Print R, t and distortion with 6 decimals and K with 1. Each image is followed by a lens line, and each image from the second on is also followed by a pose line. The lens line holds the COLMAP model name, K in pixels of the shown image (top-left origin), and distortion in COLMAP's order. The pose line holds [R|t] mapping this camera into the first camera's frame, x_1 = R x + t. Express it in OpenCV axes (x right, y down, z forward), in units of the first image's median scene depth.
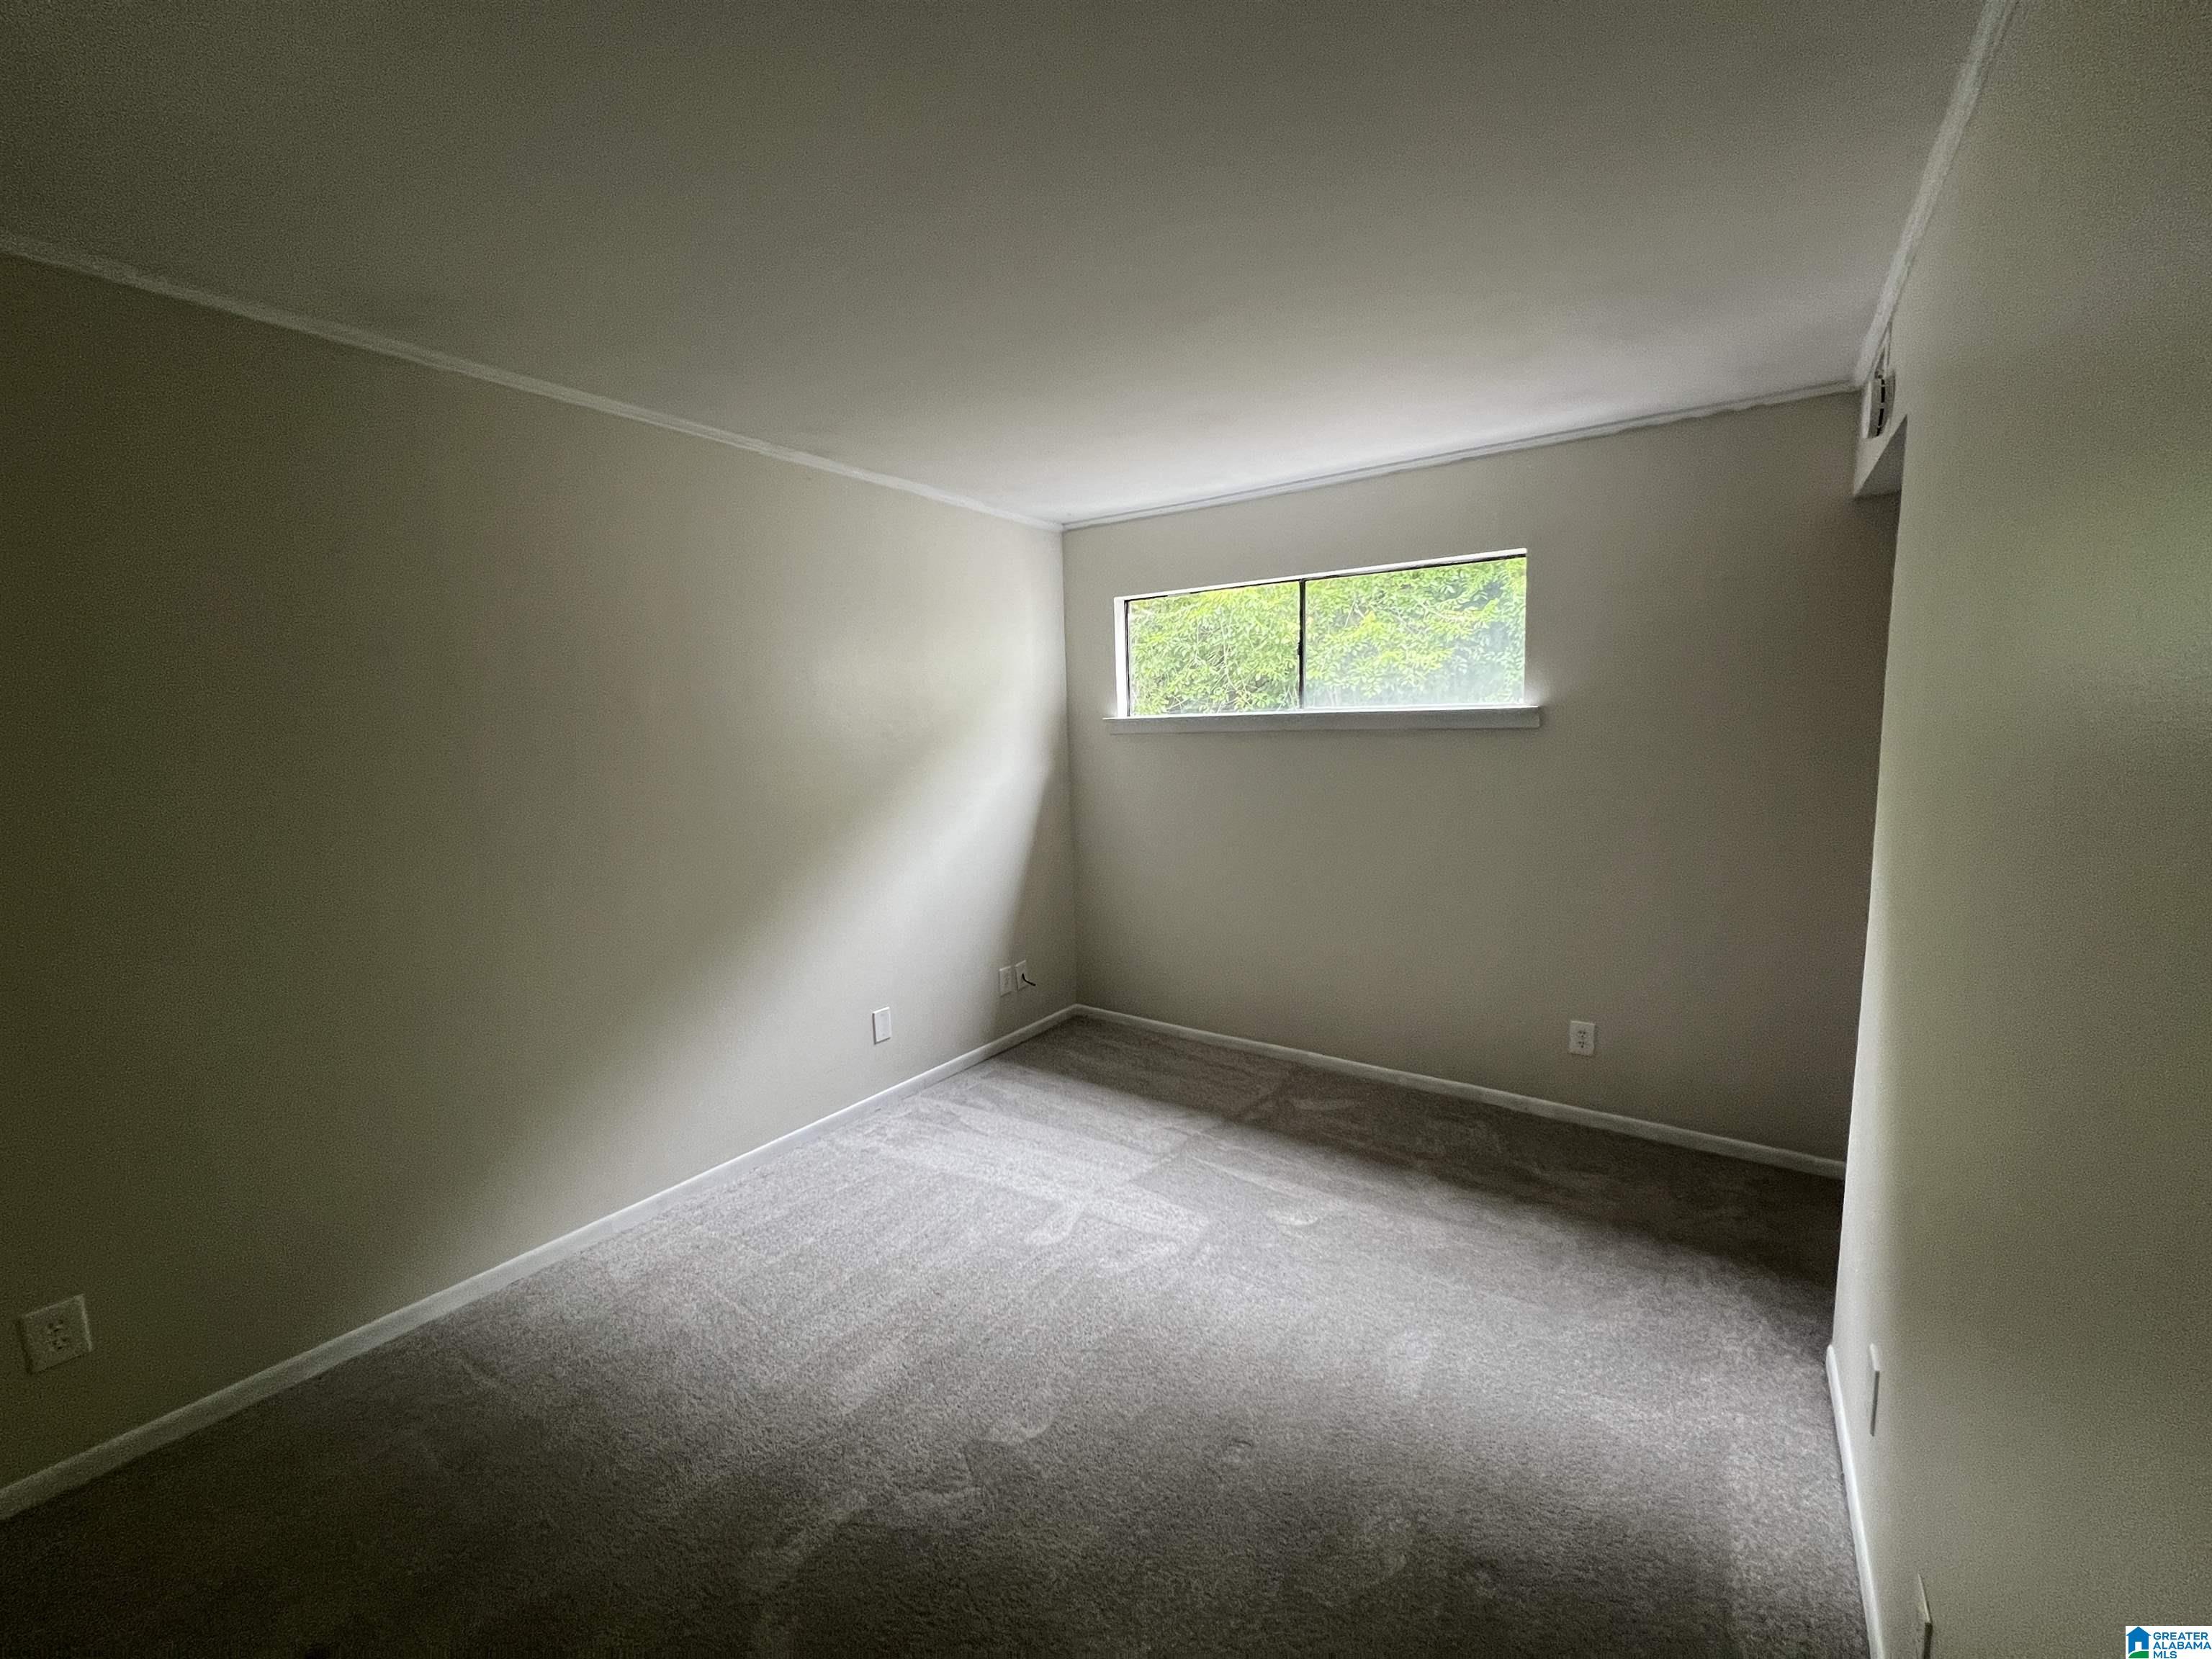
lens RADIAL K [[901.9, 0, 1106.8], [0, 901.9, 827.2], [0, 0, 1]] dist [-0.002691, -0.000103]
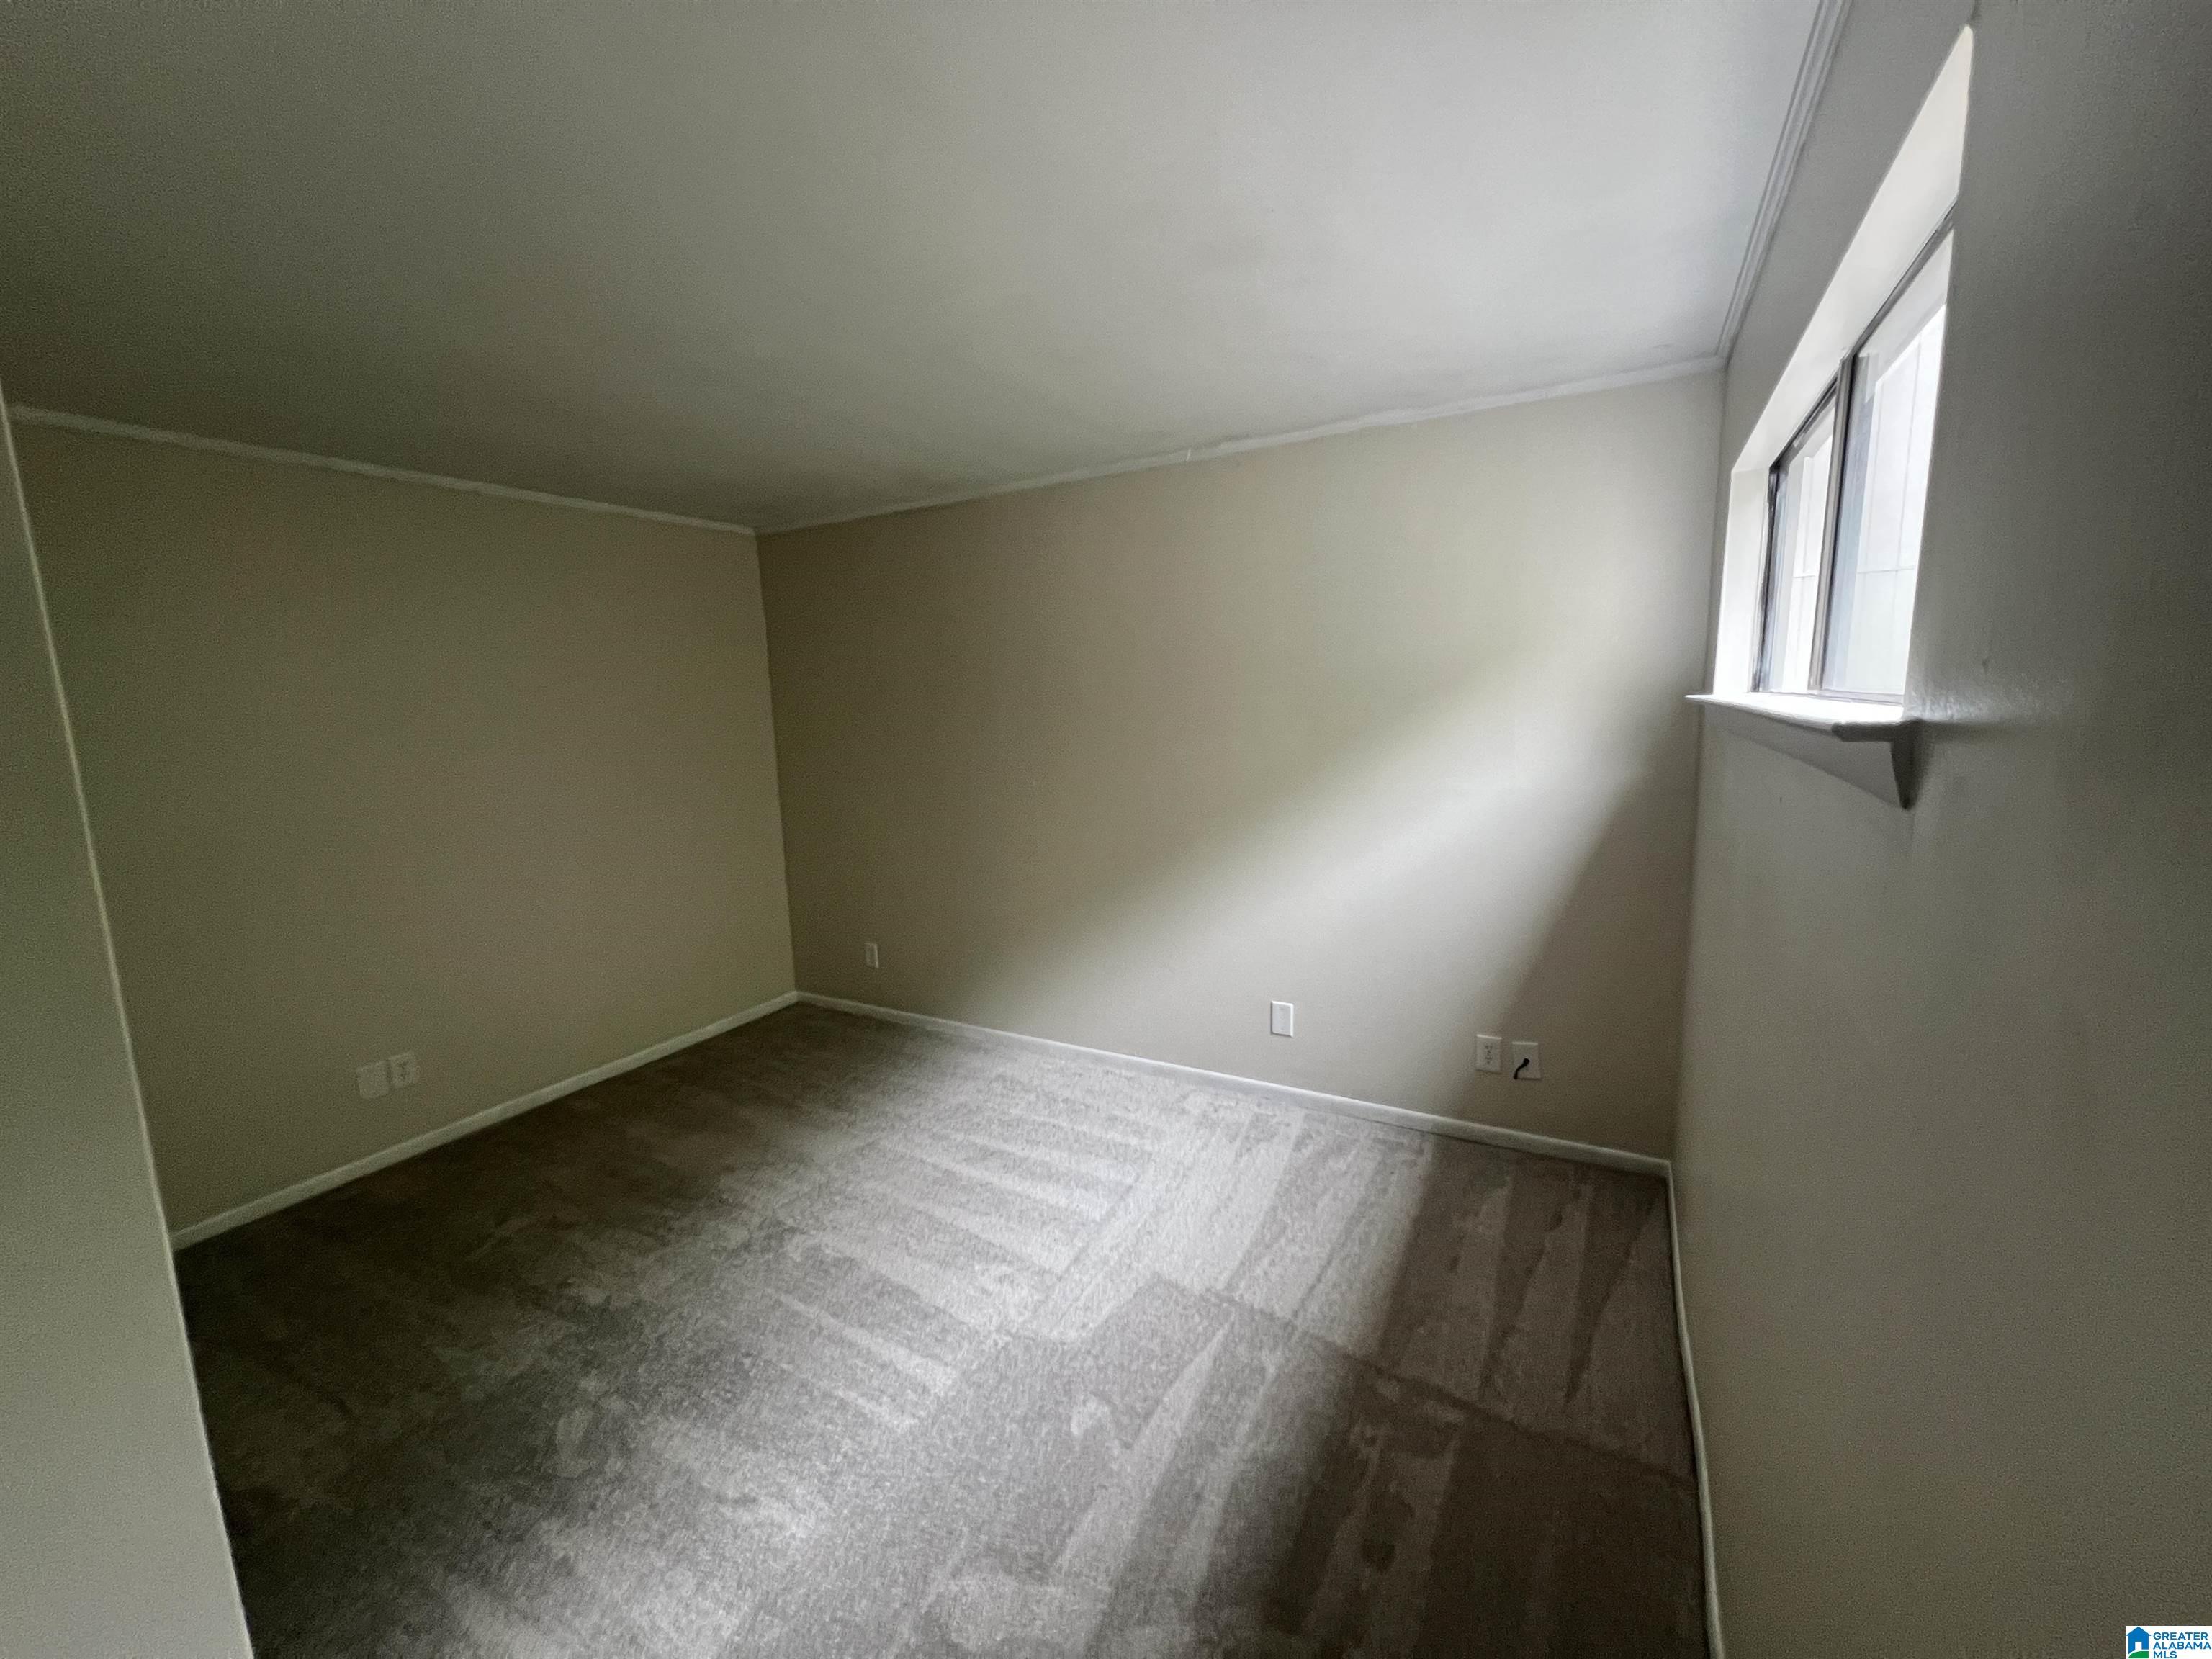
lens RADIAL K [[890.0, 0, 1107.8], [0, 890.0, 831.2], [0, 0, 1]] dist [-0.000409, -0.000021]
pose [[0.090260, 0.165547, -0.982063, 0.632382], [-0.094726, 0.983044, 0.157007, -0.106986], [0.991403, 0.078855, 0.104412, 0.707034]]
